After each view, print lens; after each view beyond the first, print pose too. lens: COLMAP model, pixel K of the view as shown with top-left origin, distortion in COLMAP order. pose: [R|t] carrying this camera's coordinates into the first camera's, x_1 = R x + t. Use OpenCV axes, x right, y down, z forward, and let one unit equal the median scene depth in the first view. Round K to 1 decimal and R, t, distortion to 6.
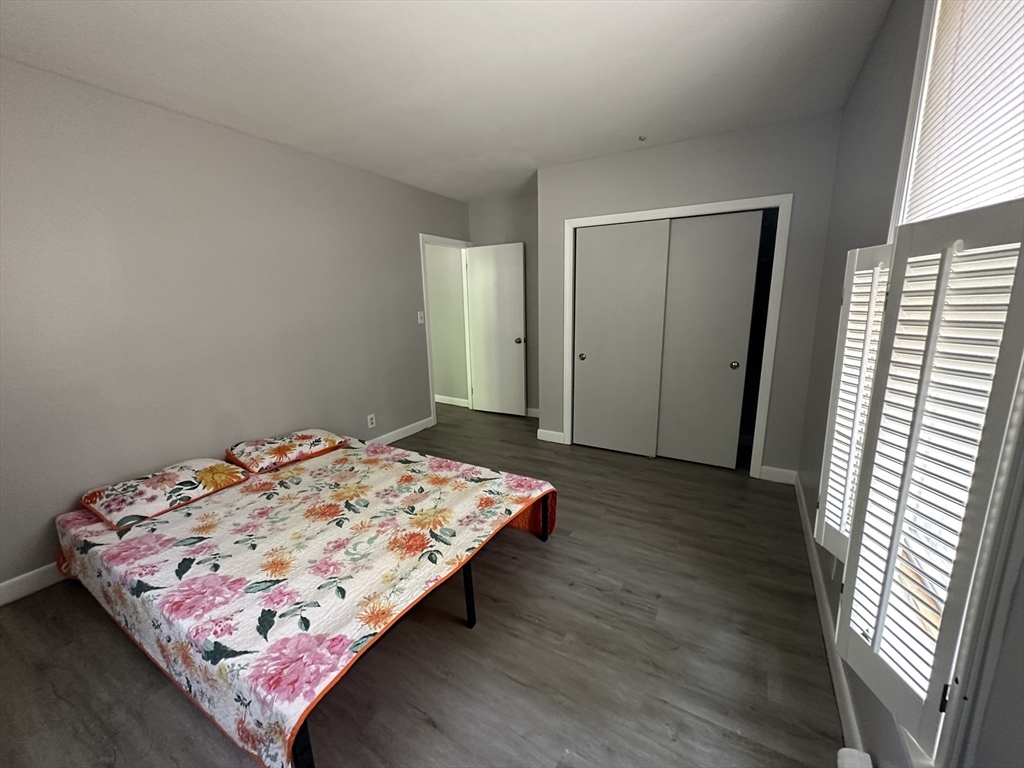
lens RADIAL K [[408.9, 0, 512.0], [0, 408.9, 384.0], [0, 0, 1]] dist [-0.000046, -0.000182]
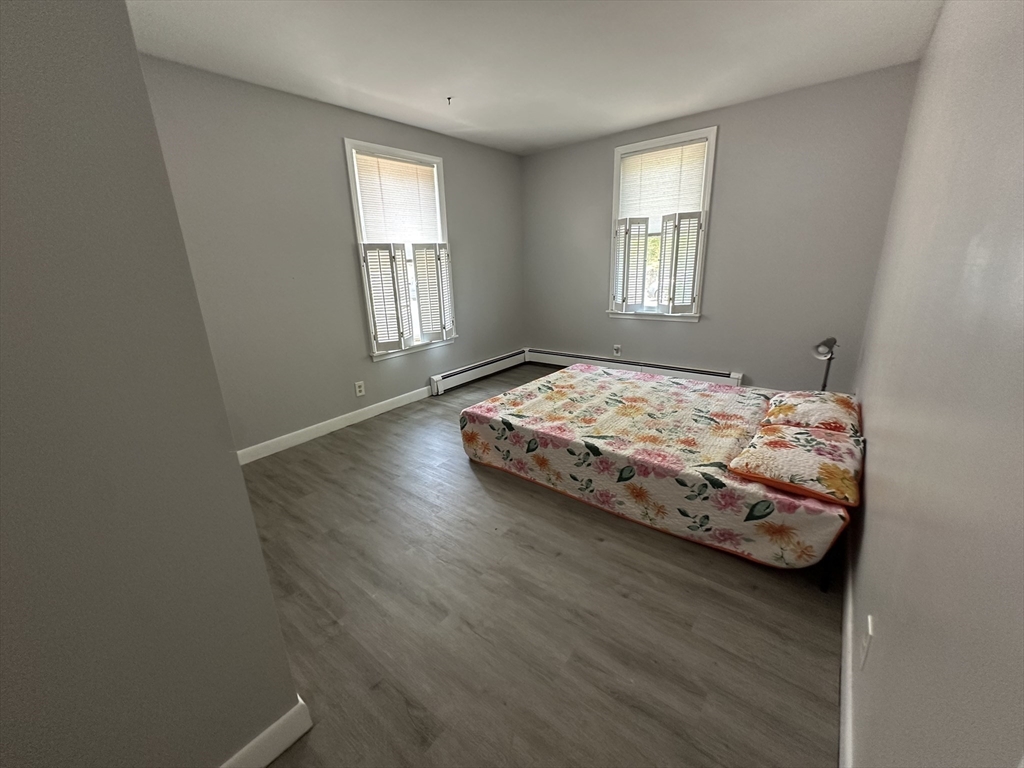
lens RADIAL K [[408.9, 0, 512.0], [0, 408.9, 384.0], [0, 0, 1]] dist [-0.000046, -0.000182]
pose [[-0.989004, 0.018046, 0.146781, -0.228961], [0.086297, 0.876441, 0.473713, -0.386126], [-0.120096, 0.481171, -0.868361, 2.006925]]
